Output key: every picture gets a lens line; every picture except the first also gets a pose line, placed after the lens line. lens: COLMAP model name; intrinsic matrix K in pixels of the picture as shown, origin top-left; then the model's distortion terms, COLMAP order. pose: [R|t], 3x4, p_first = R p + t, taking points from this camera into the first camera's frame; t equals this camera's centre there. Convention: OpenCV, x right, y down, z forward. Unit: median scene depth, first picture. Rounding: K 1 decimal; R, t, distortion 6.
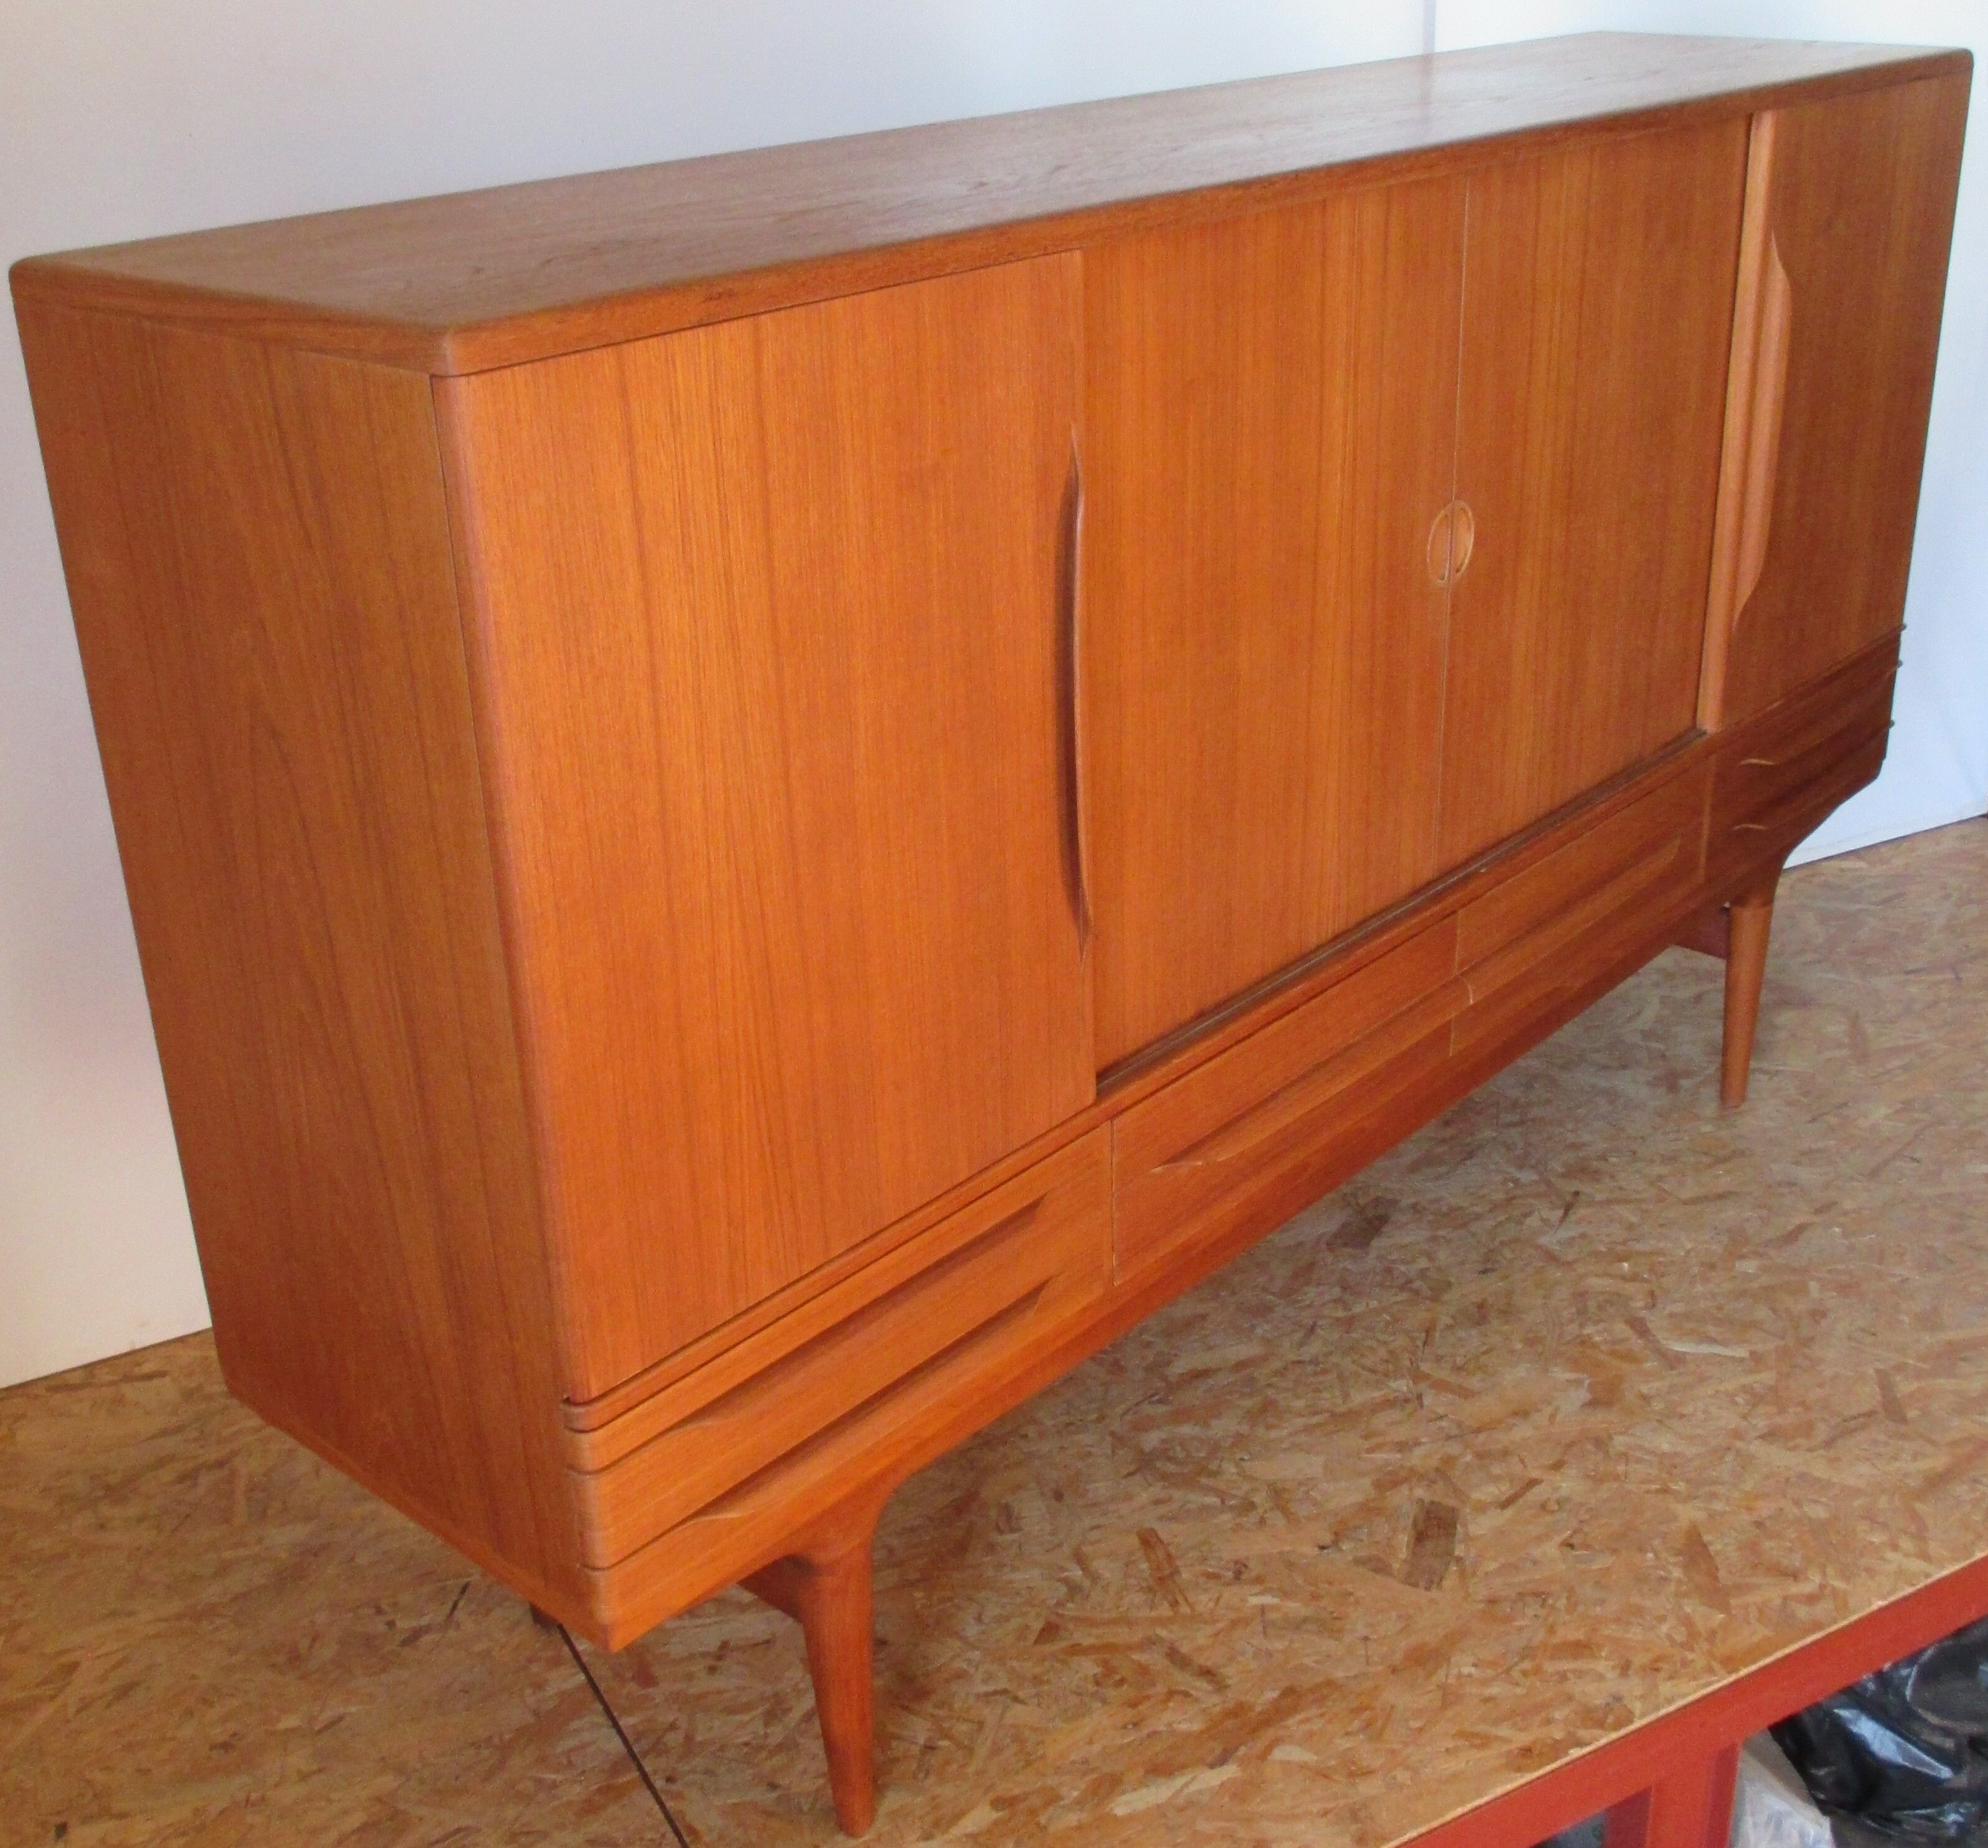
lens RADIAL K [[2415.8, 0, 1049.8], [0, 2415.8, 922.6], [0, 0, 1]] dist [-0.029685, 0.033662]
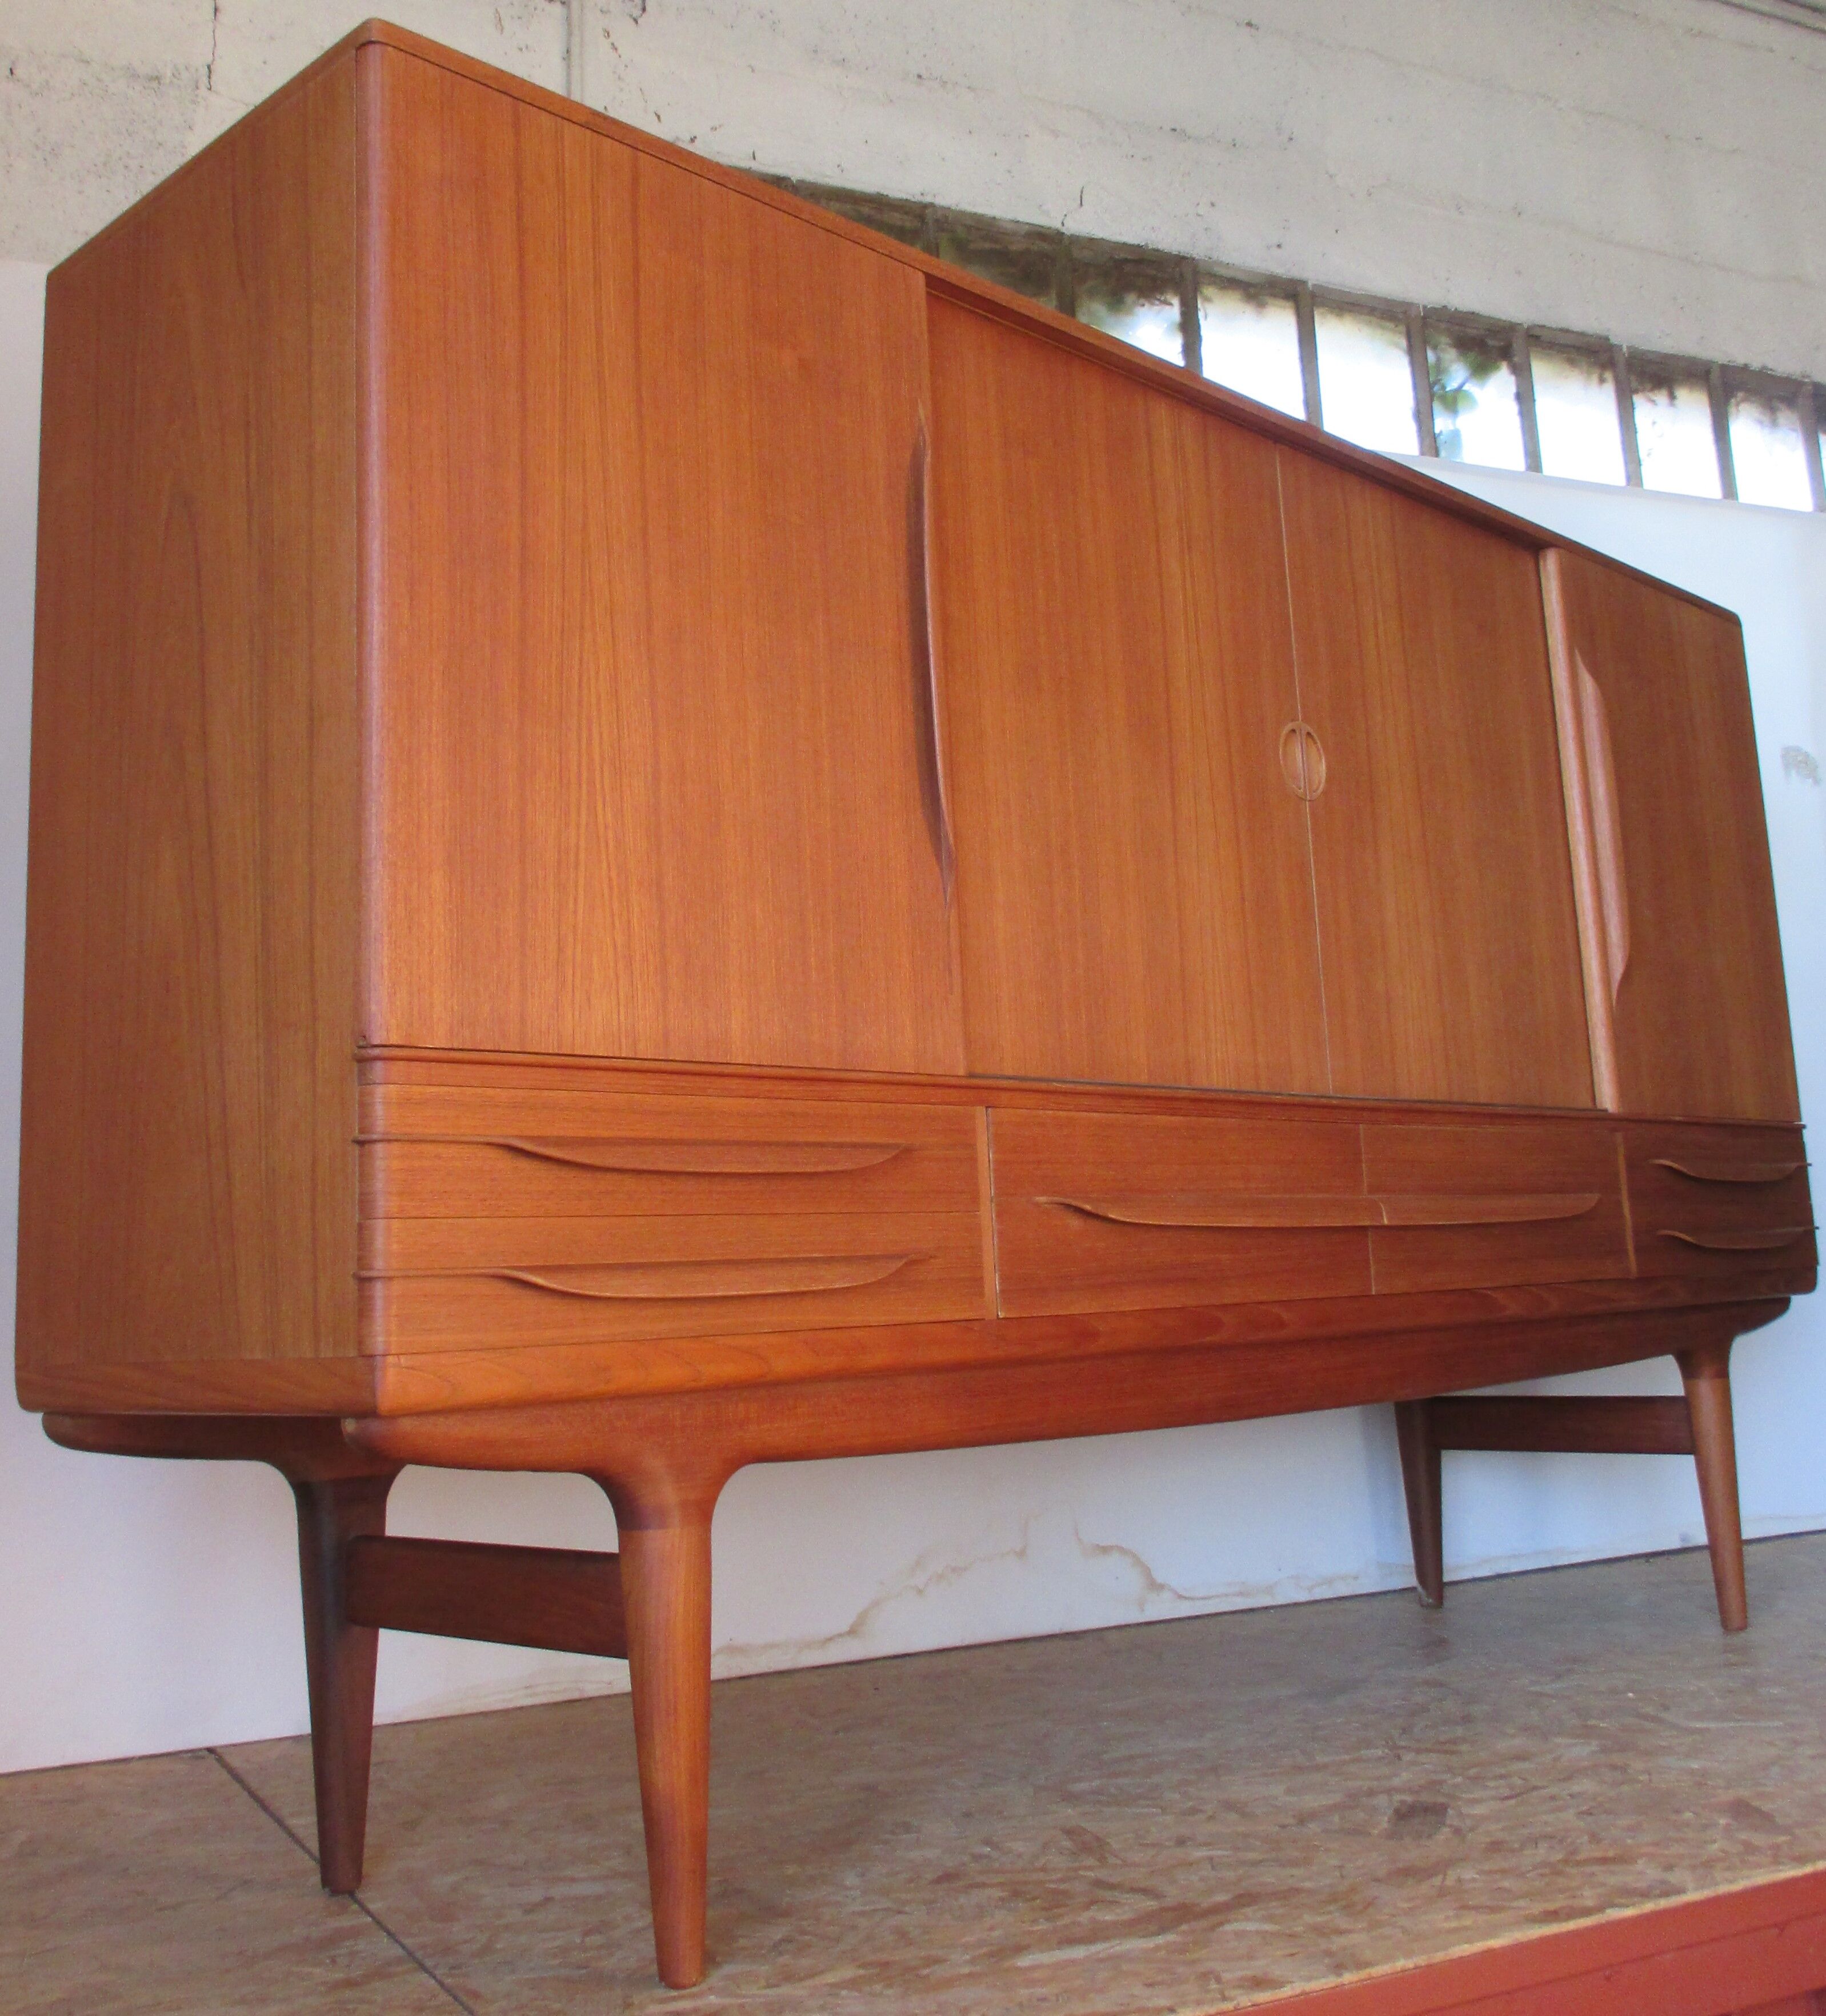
lens RADIAL K [[2209.6, 0, 911.3], [0, 2209.6, 851.2], [0, 0, 1]] dist [-0.033139, 0.021998]
pose [[0.997969, -0.038013, -0.051126, 0.037360], [0.001442, 0.815770, -0.578375, 0.423867], [0.063693, 0.577126, 0.814167, 0.192621]]
